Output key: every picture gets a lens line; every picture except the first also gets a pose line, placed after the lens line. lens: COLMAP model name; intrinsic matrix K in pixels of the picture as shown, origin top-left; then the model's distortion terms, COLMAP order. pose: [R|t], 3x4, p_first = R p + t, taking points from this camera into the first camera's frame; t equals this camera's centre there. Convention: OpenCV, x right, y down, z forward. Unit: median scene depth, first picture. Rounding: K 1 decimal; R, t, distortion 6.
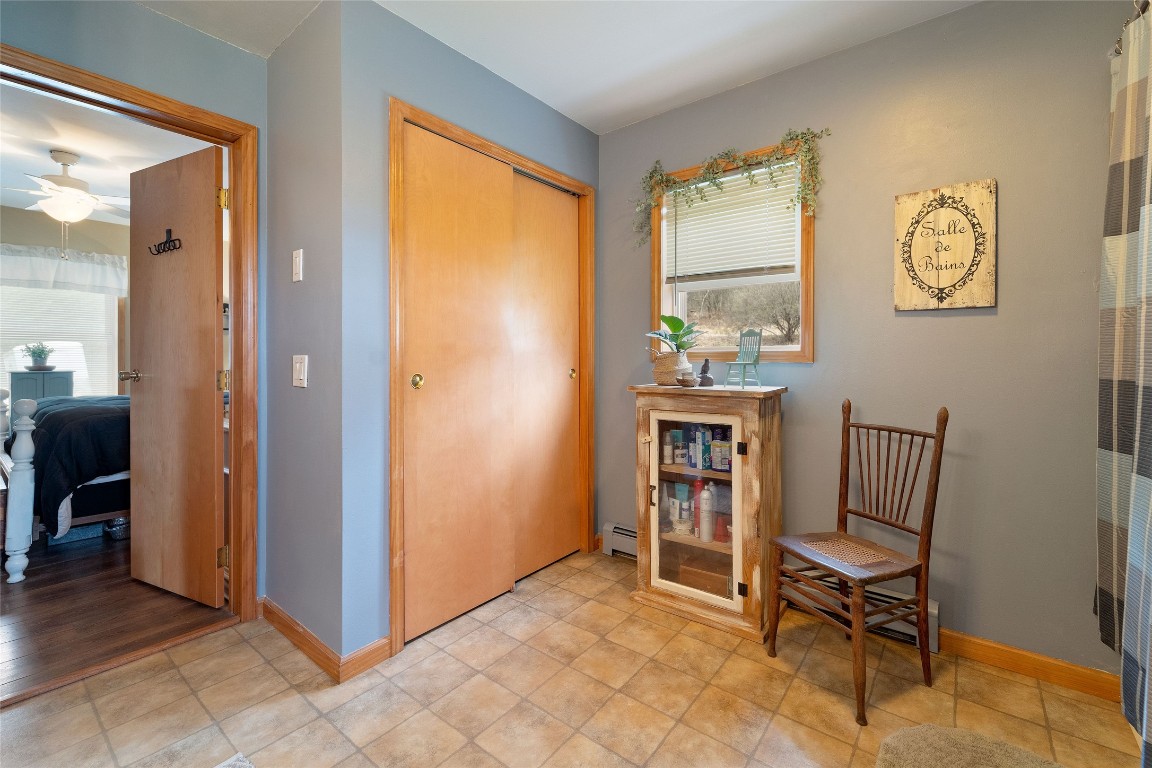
lens RADIAL K [[472.4, 0, 582.2], [0, 472.4, 364.1], [0, 0, 1]] dist [0.001316, -0.000308]
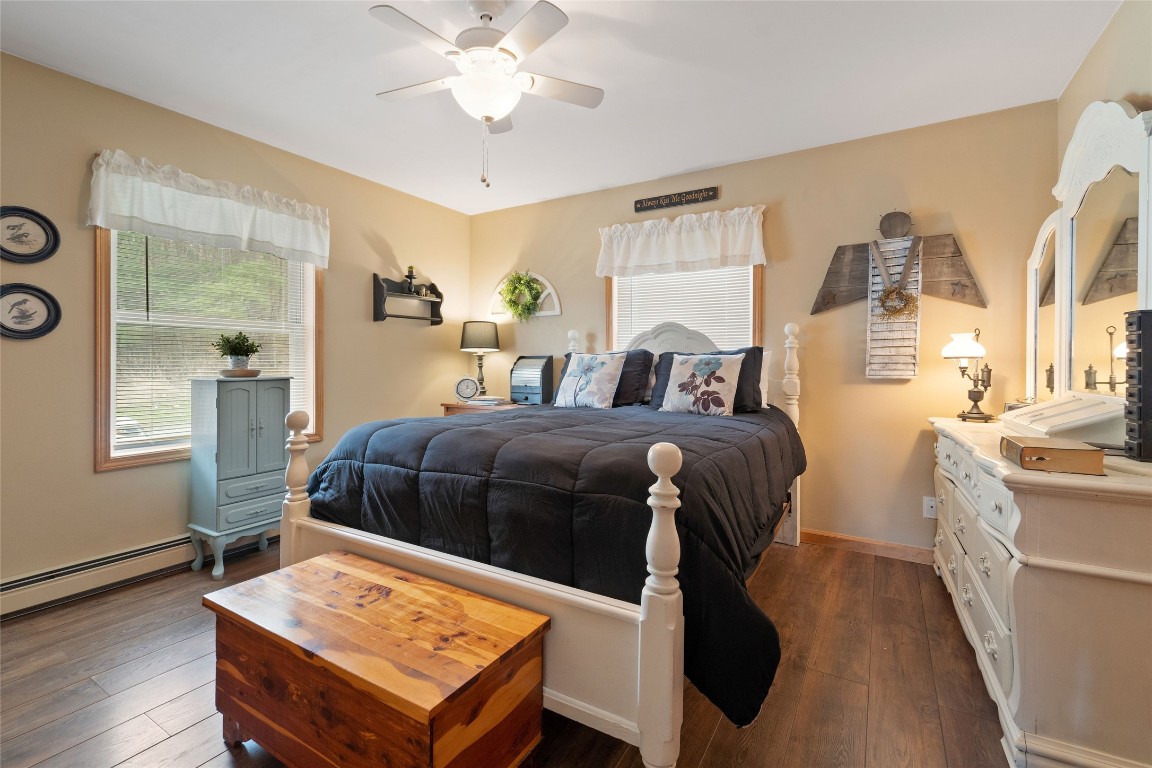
lens RADIAL K [[472.4, 0, 582.2], [0, 472.4, 364.1], [0, 0, 1]] dist [0.001316, -0.000308]
pose [[0.992825, 0.004084, 0.119503, -0.756159], [-0.003627, 0.999985, -0.004044, -0.002666], [-0.119518, 0.003582, 0.992826, 0.308611]]
